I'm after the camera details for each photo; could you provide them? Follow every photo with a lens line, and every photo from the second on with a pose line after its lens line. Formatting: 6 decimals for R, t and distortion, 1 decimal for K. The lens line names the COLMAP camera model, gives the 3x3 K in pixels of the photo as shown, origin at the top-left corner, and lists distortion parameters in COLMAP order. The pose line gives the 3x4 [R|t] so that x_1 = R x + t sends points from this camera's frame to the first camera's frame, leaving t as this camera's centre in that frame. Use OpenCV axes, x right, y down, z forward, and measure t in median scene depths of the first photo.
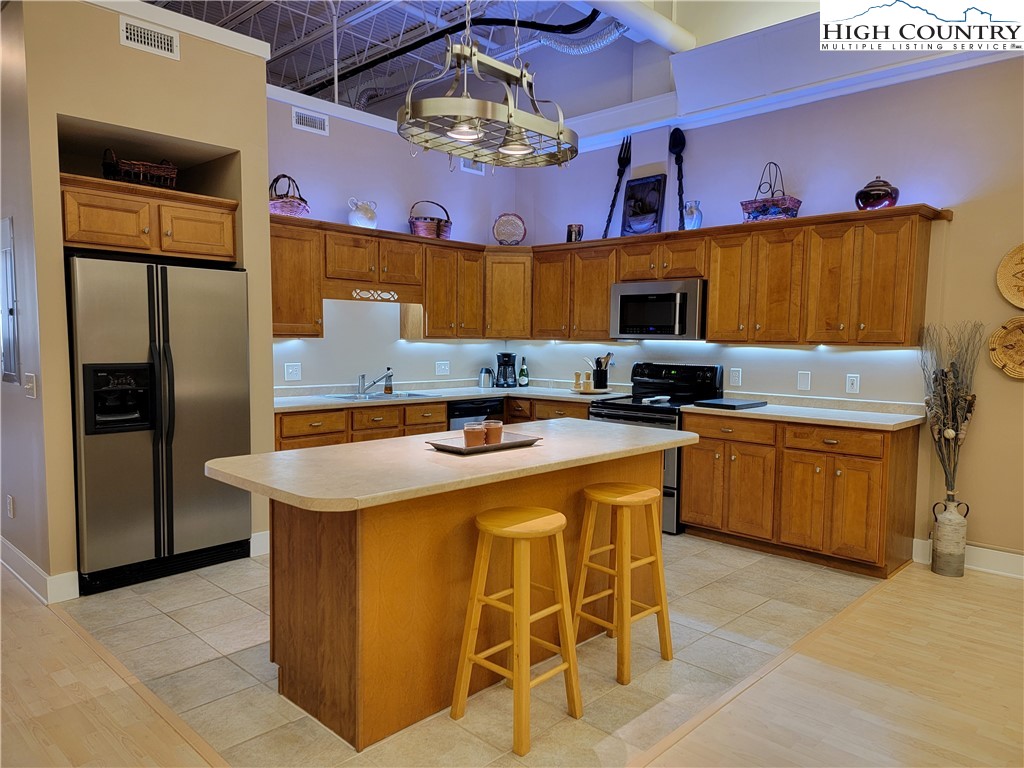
lens RADIAL K [[704.1, 0, 513.8], [0, 704.1, 392.8], [0, 0, 1]] dist [0.094608, -0.078326]
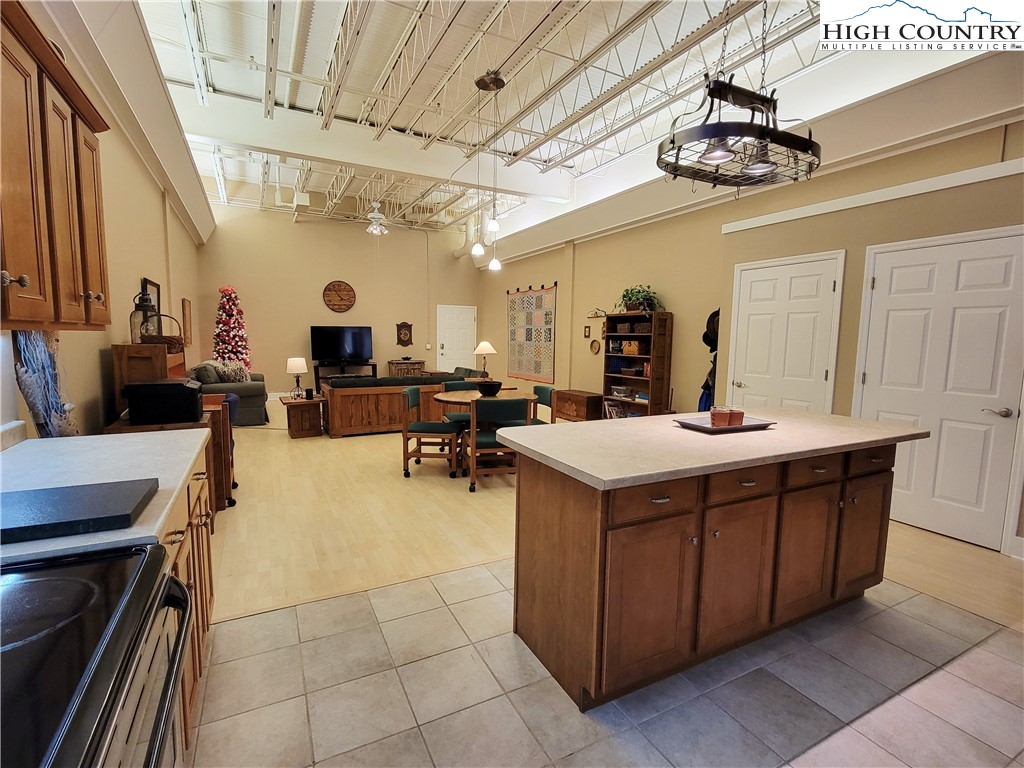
lens RADIAL K [[491.5, 0, 518.3], [0, 491.5, 391.4], [0, 0, 1]] dist [-0.000780, -0.000177]
pose [[-0.948895, -0.061768, 0.309488, 0.020444], [-0.001871, 0.981743, 0.190202, -0.077535], [-0.315586, 0.179903, -0.931687, 1.056224]]
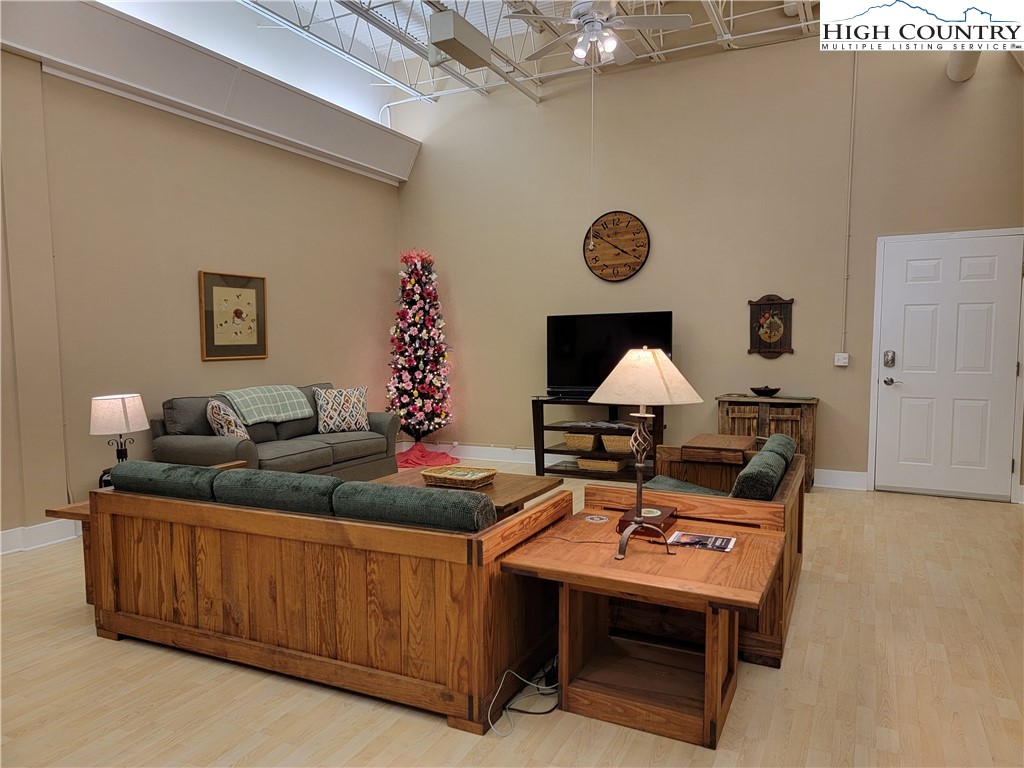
lens RADIAL K [[704.1, 0, 513.8], [0, 704.1, 392.8], [0, 0, 1]] dist [0.094608, -0.078326]
pose [[-0.289128, -0.087737, 0.953261, 0.158896], [0.081392, 0.989932, 0.115798, 0.022108], [-0.953824, 0.111068, -0.279076, -0.070375]]
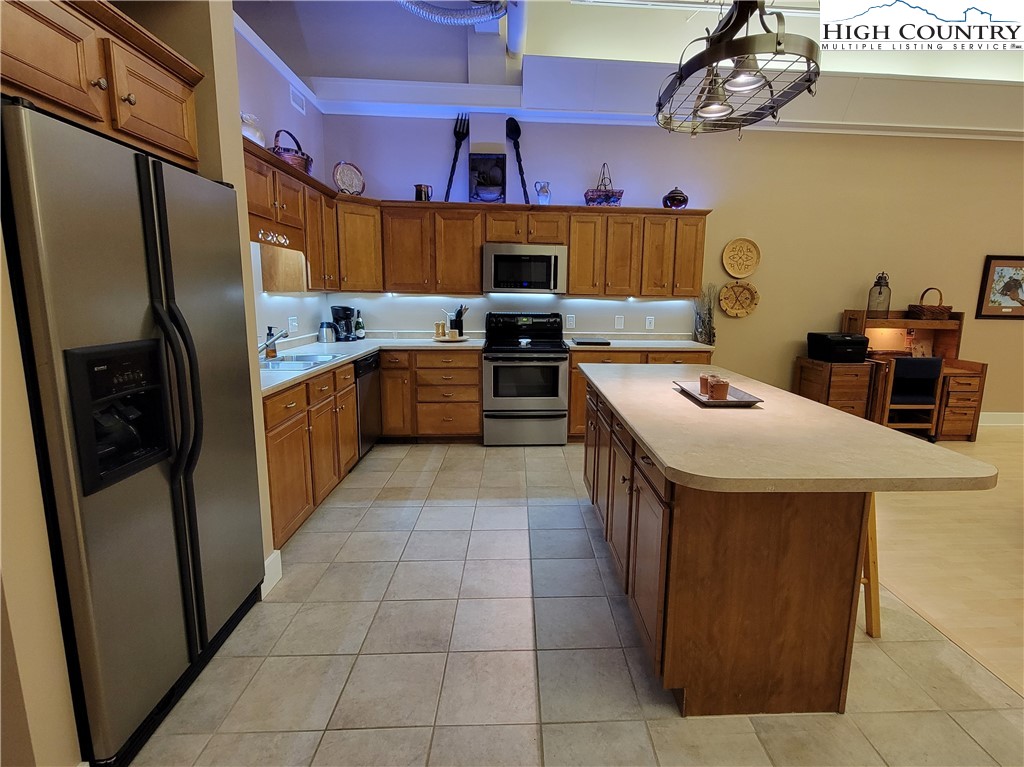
lens RADIAL K [[505.3, 0, 542.3], [0, 505.3, 375.5], [0, 0, 1]] dist [-0.003363, -0.000483]
pose [[0.681329, -0.117308, 0.722516, -0.428831], [0.053354, 0.992408, 0.110816, -0.029599], [-0.730030, -0.036953, 0.682415, 0.380108]]
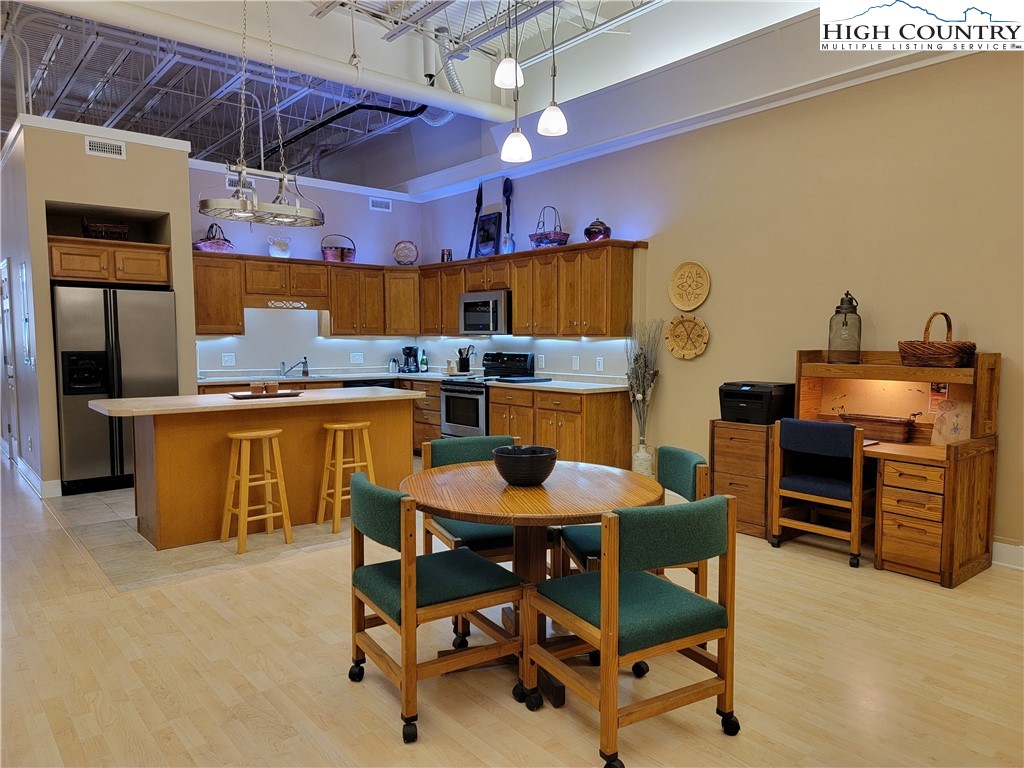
lens RADIAL K [[706.0, 0, 518.5], [0, 706.0, 390.2], [0, 0, 1]] dist [0.086080, -0.060331]
pose [[0.993116, -0.002647, -0.117105, 0.426669], [0.001813, 0.999972, -0.007229, 0.042330], [0.117120, 0.006967, 0.993093, -0.346351]]
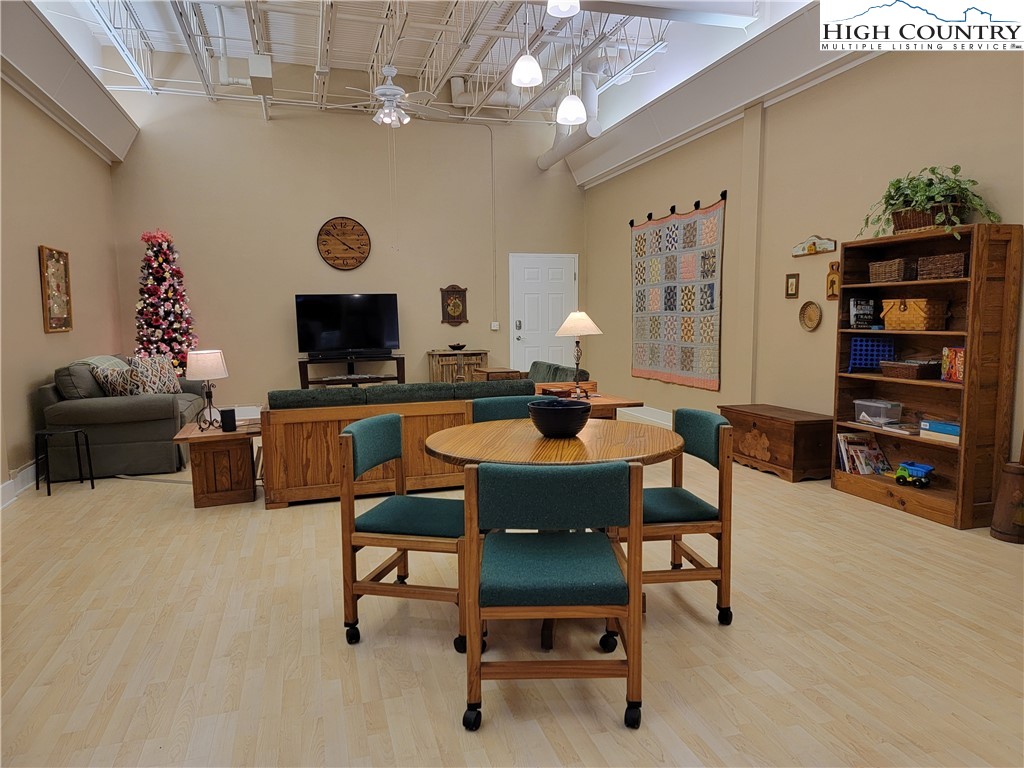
lens RADIAL K [[706.0, 0, 518.5], [0, 706.0, 390.2], [0, 0, 1]] dist [0.086080, -0.060331]
pose [[-0.869795, -0.056955, 0.490115, 0.125089], [0.039713, 0.982012, 0.184595, -0.029335], [-0.491813, 0.180023, -0.851887, 0.676612]]
